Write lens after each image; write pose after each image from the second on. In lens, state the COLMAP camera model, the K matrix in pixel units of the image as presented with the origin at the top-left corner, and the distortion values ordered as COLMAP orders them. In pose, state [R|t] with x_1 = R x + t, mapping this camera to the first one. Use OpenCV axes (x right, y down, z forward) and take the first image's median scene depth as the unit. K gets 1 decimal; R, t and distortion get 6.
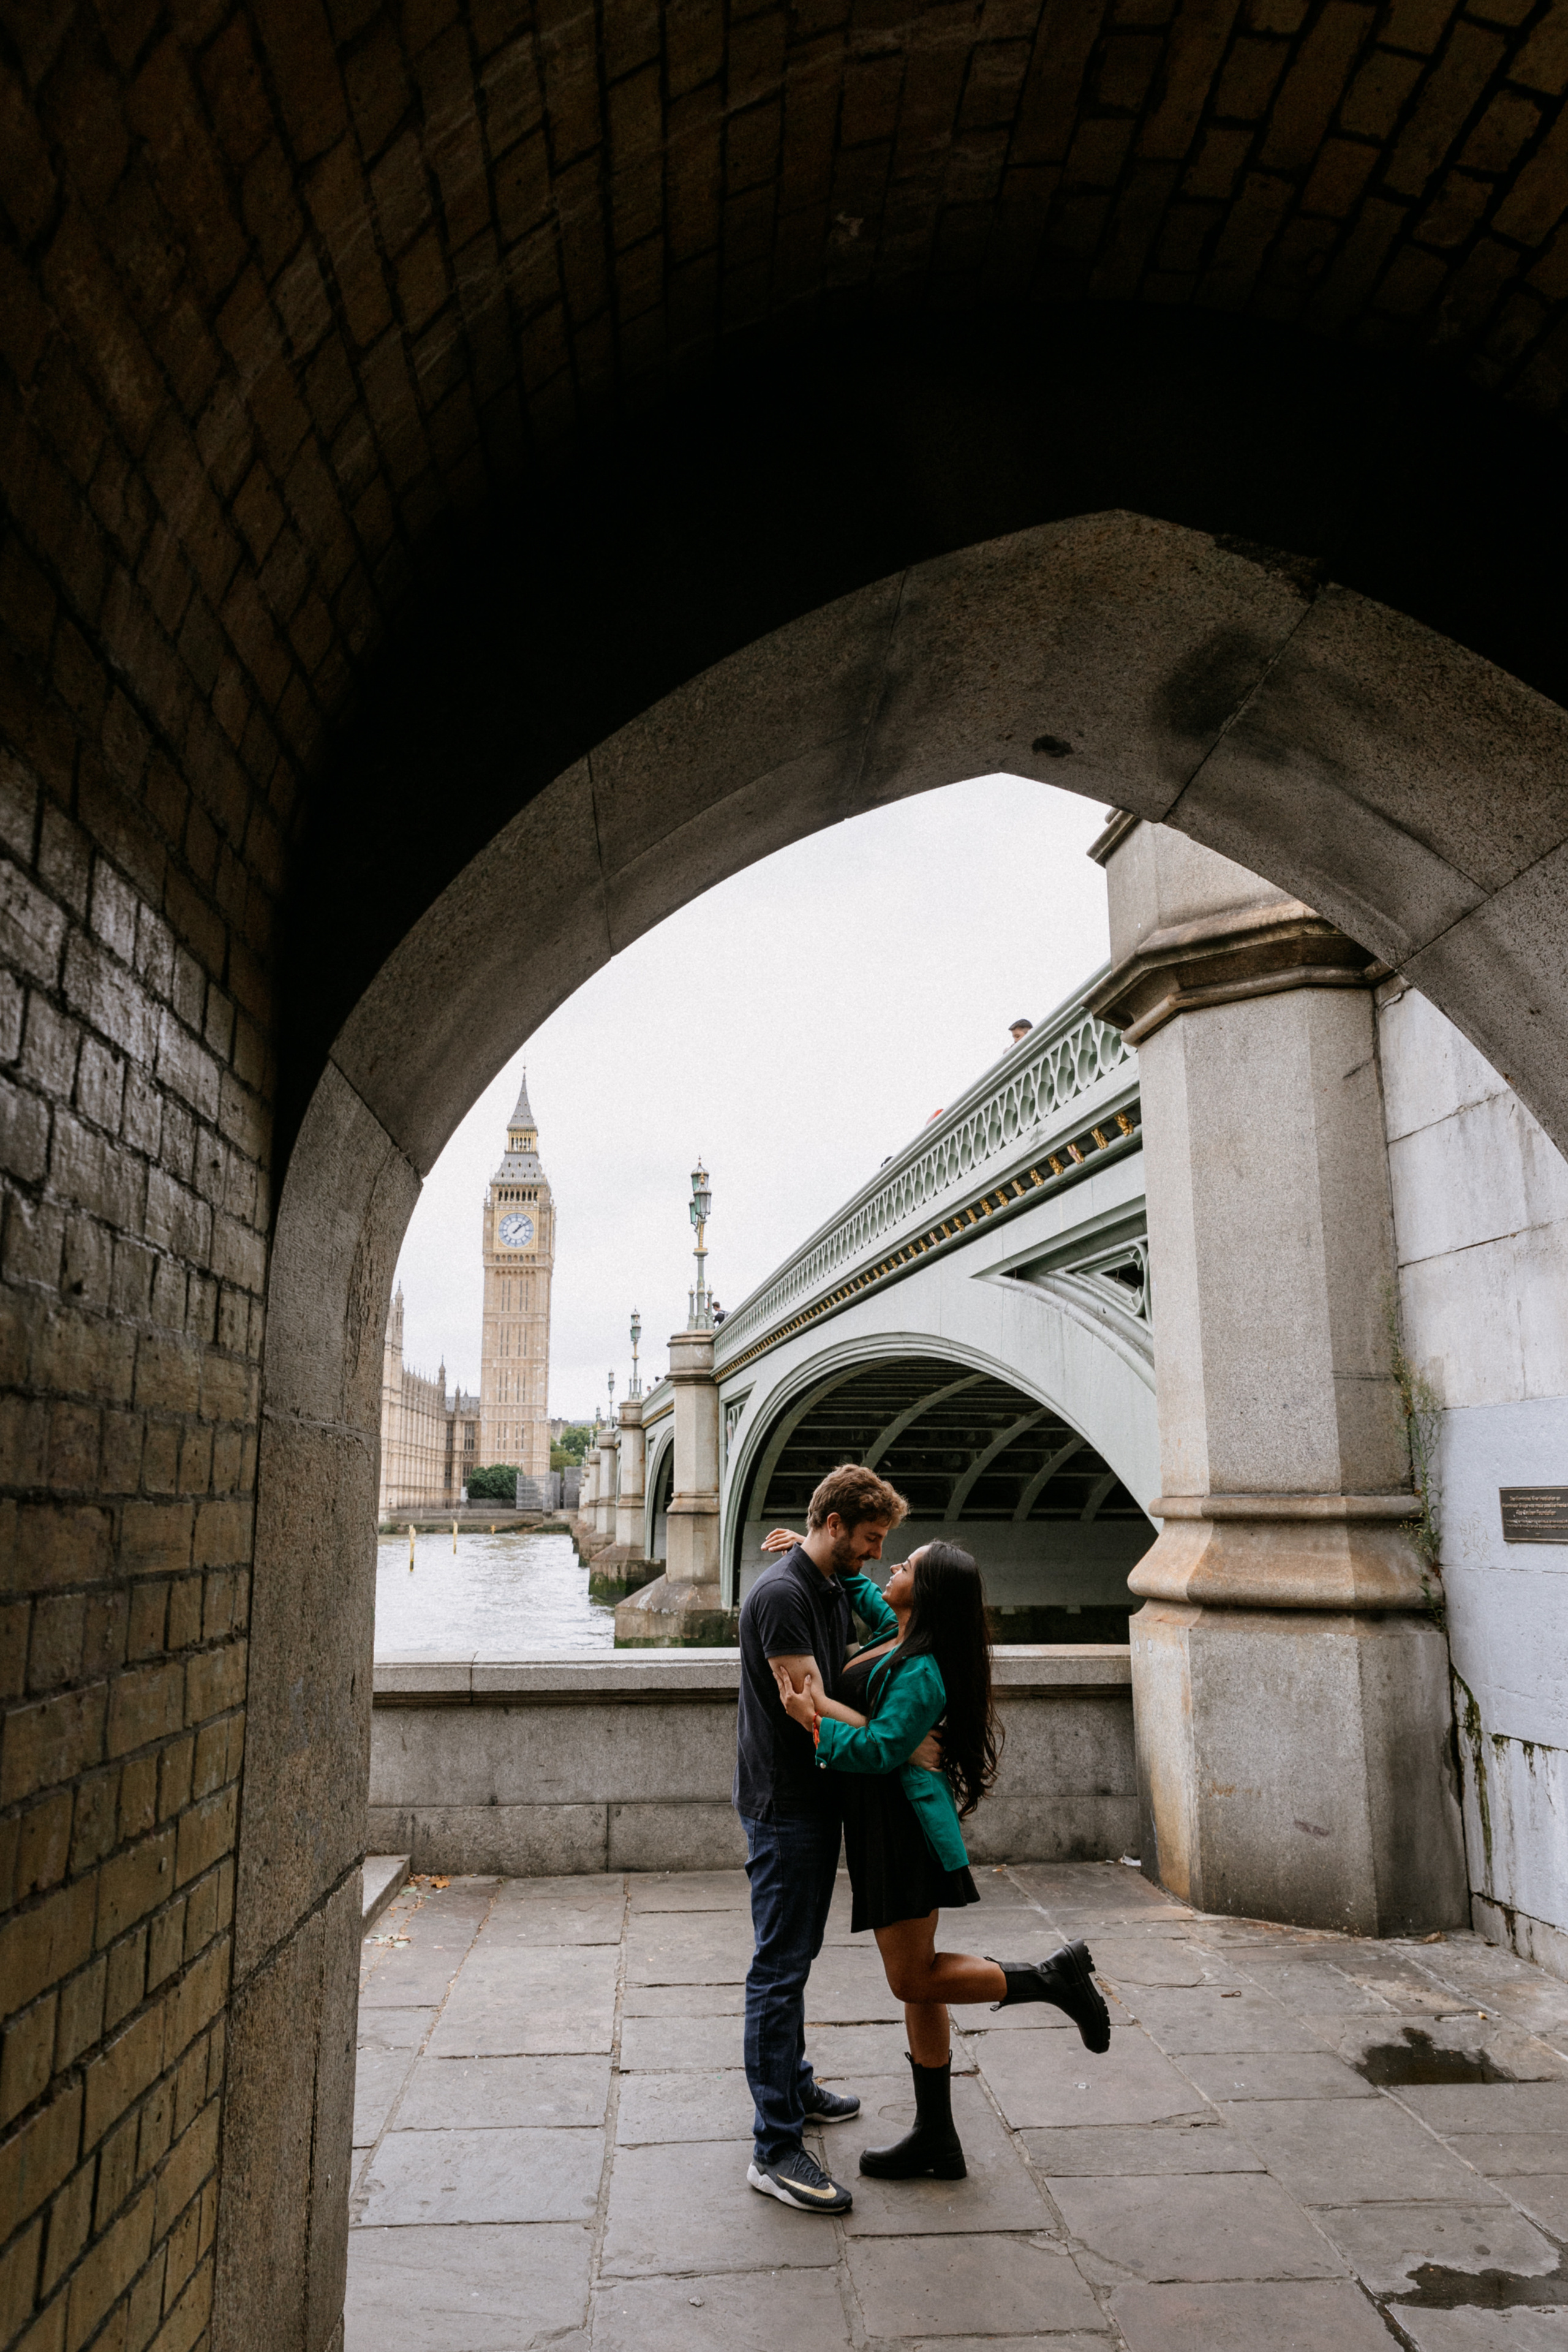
lens RADIAL K [[1583.2, 0, 761.5], [0, 1583.2, 1212.8], [0, 0, 1]] dist [0.003531, 0.005189]
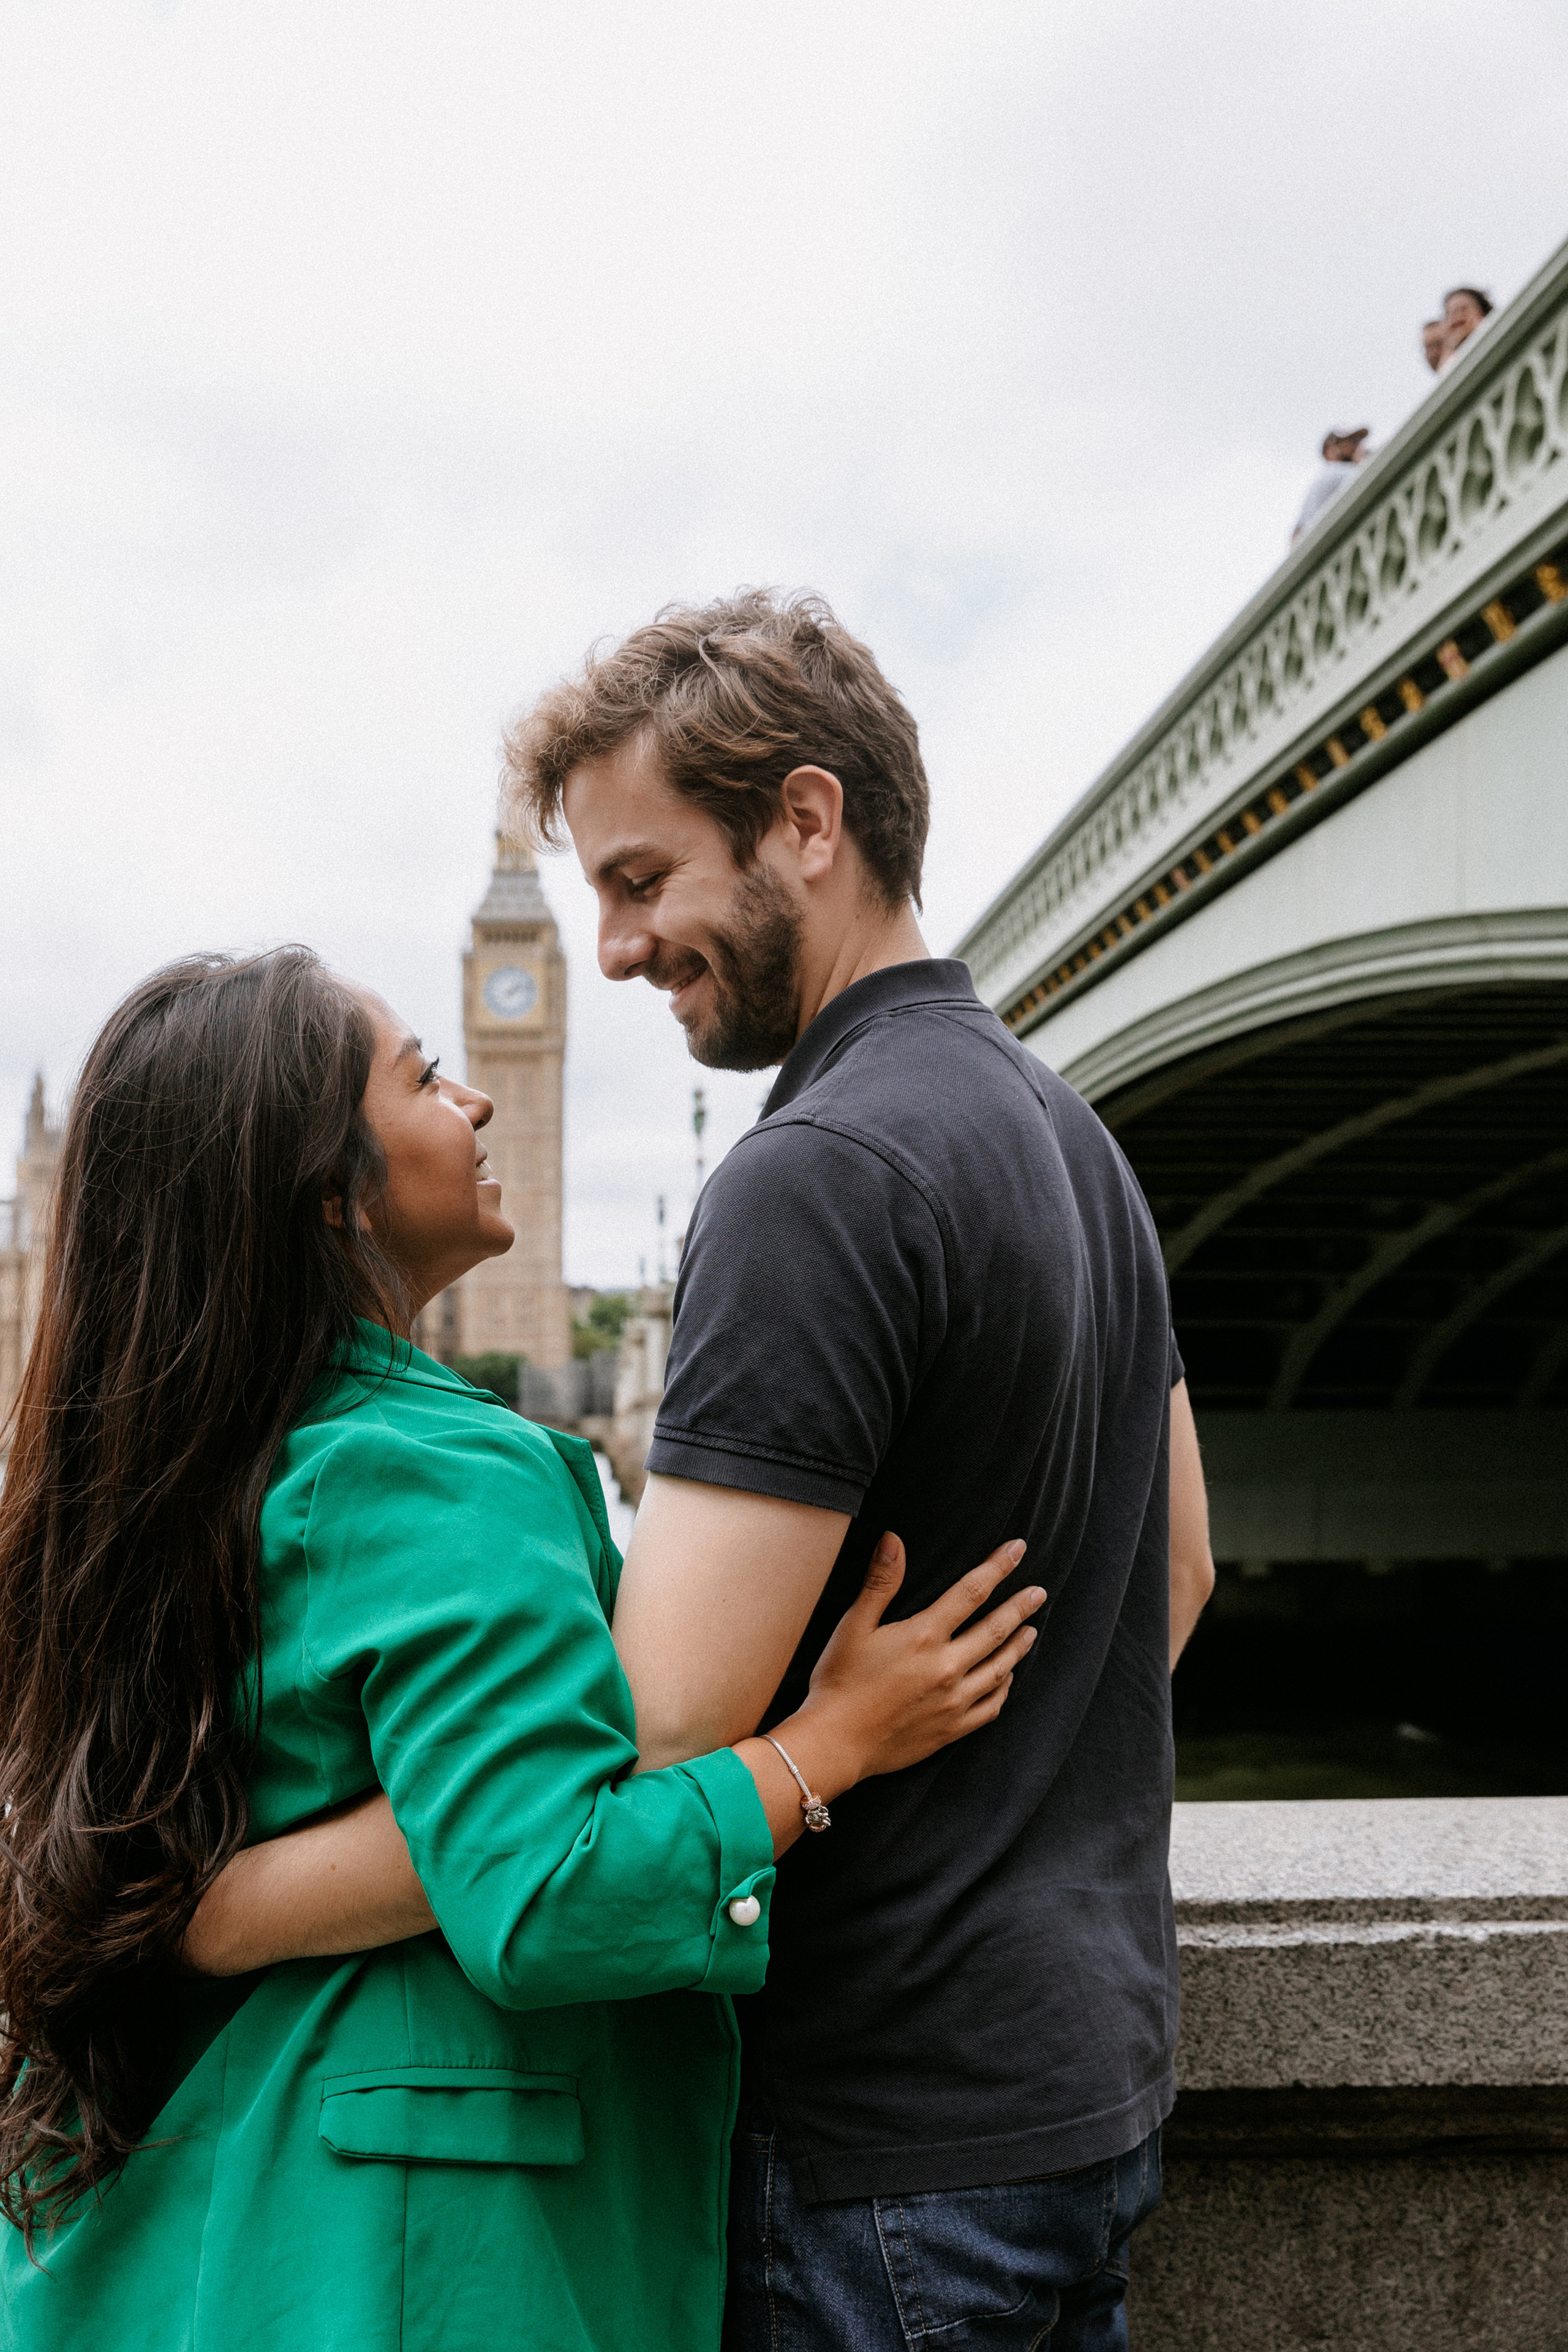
lens RADIAL K [[2427.0, 0, 758.5], [0, 2427.0, 1179.1], [0, 0, 1]] dist [-0.002818, -0.001006]
pose [[0.998458, -0.013367, -0.053882, -0.007172], [0.017990, 0.996112, 0.086242, 0.018382], [0.052520, -0.087078, 0.994816, 0.074268]]
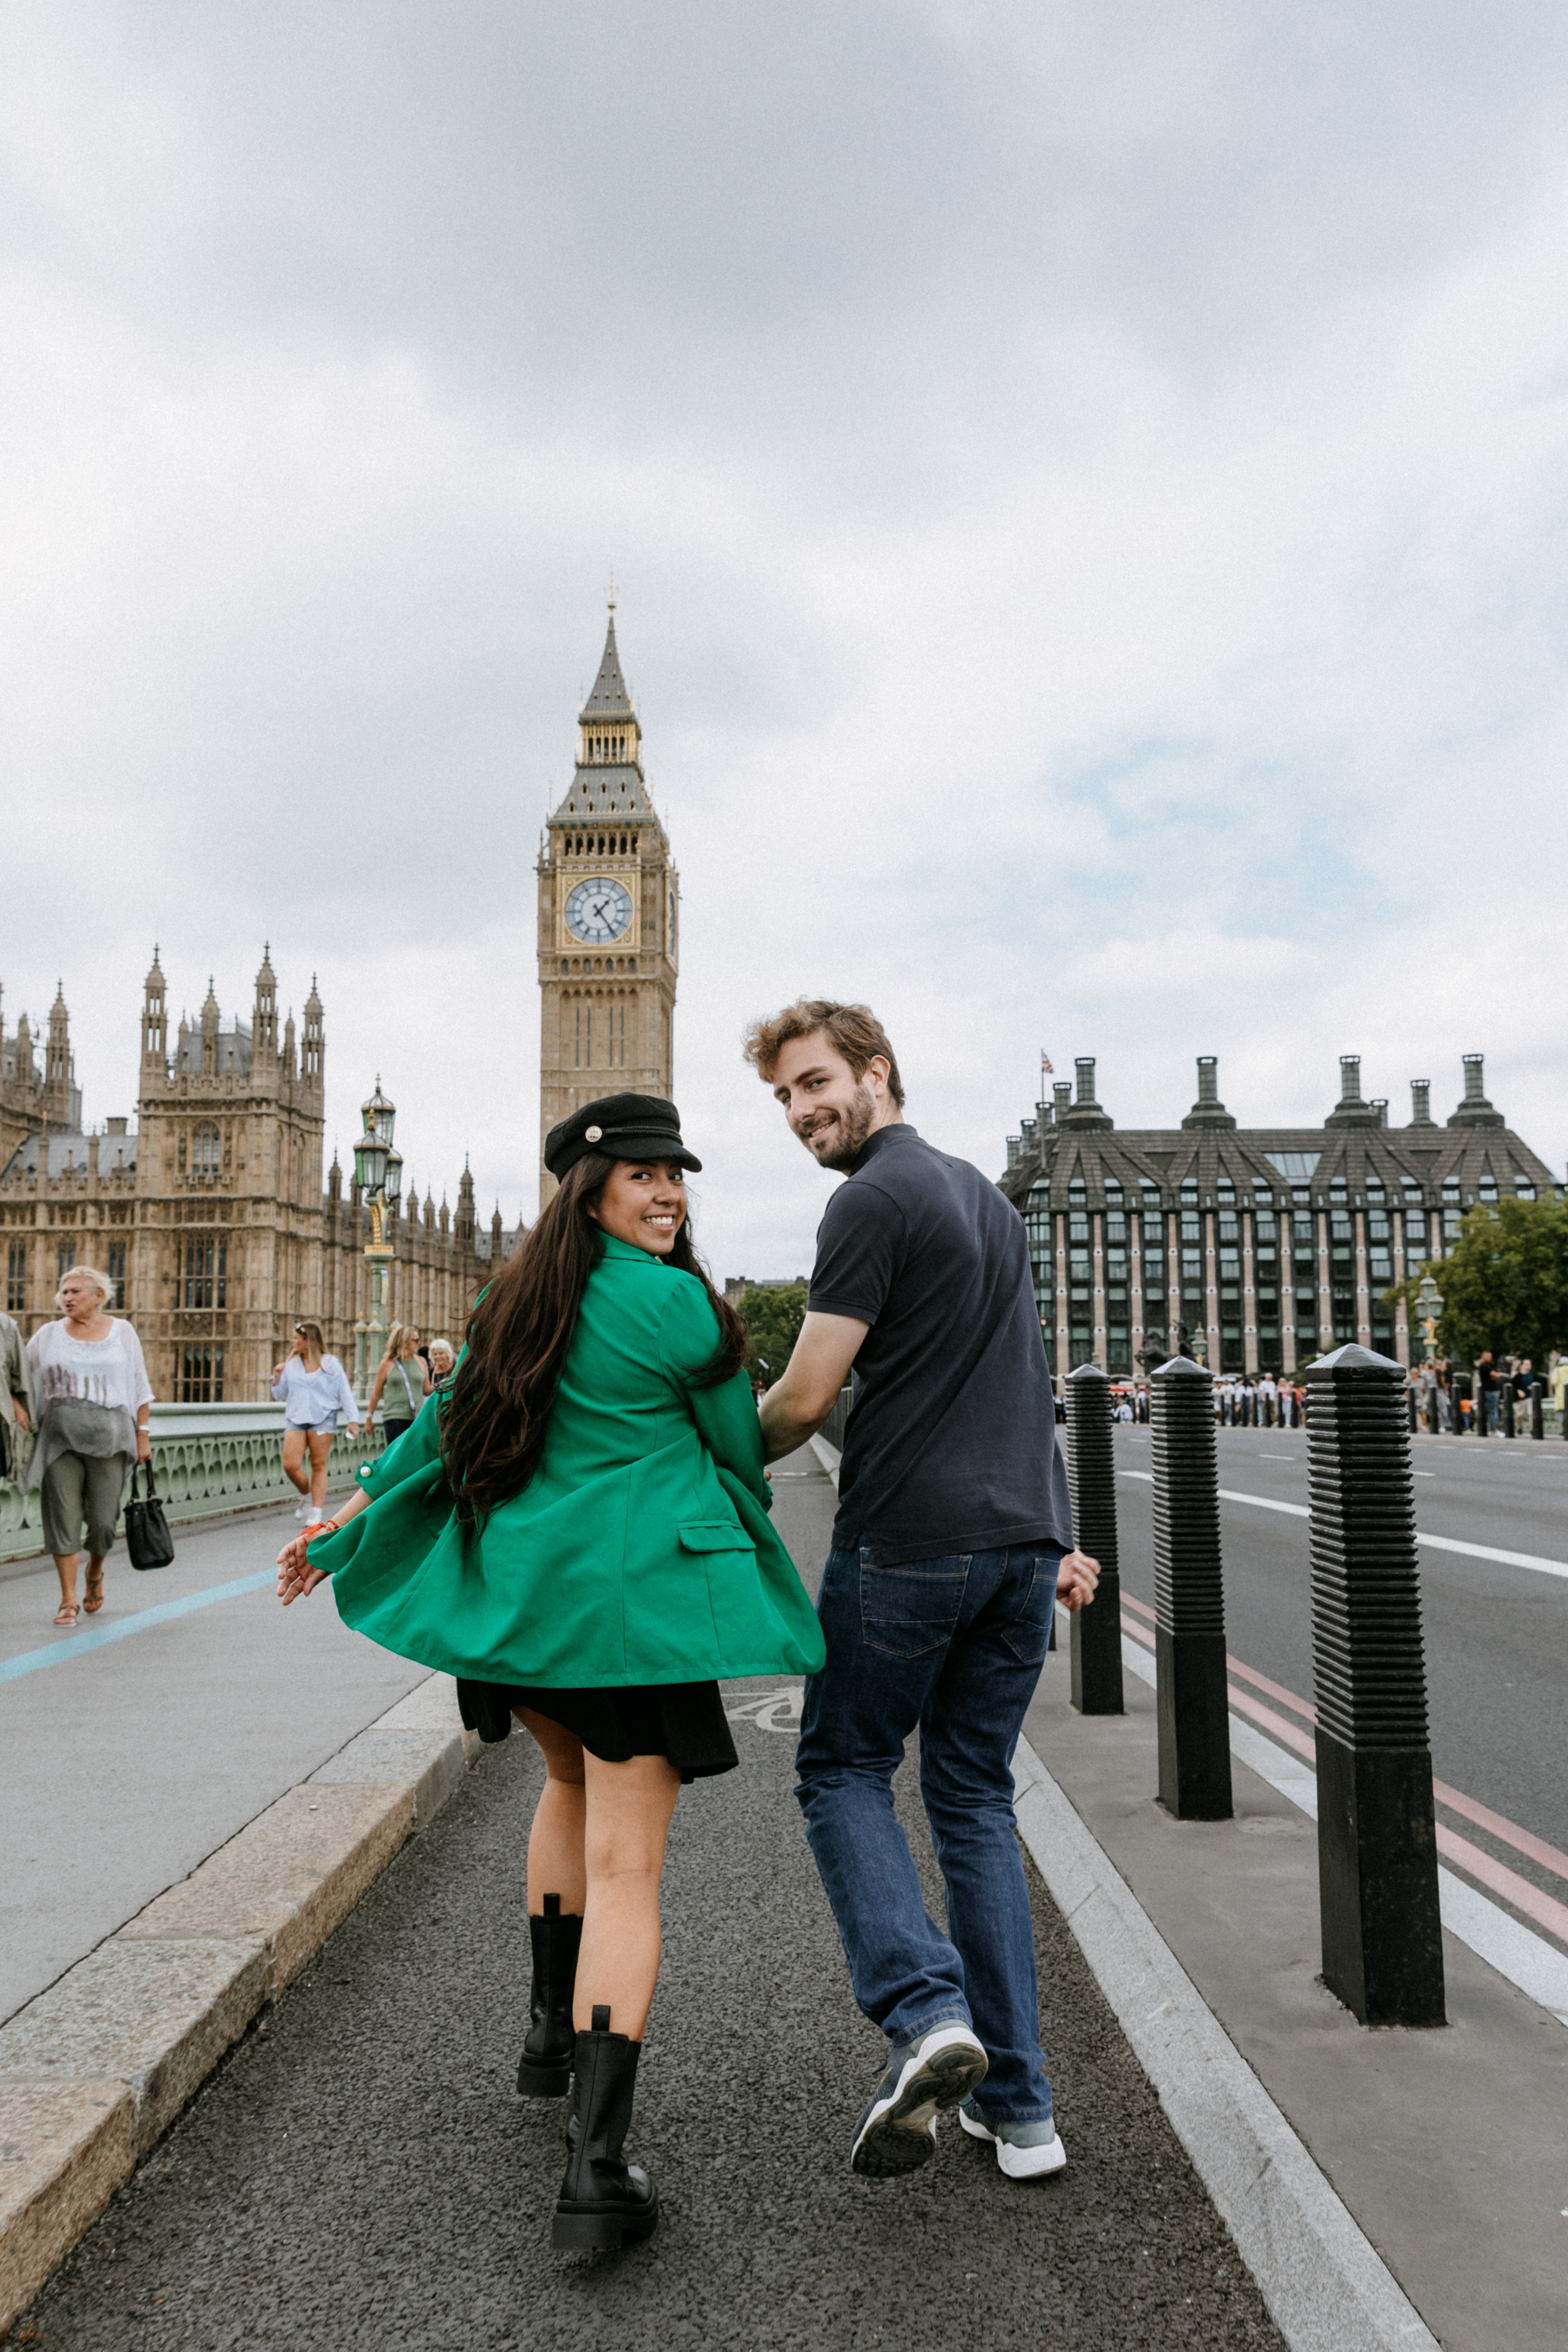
lens RADIAL K [[1998.9, 0, 766.3], [0, 1998.9, 1211.8], [0, 0, 1]] dist [0.004457, 0.004724]
pose [[0.991971, -0.014939, -0.125583, -0.109408], [0.026824, 0.995259, 0.093487, 0.274546], [0.123591, -0.096105, 0.987669, 1.950544]]
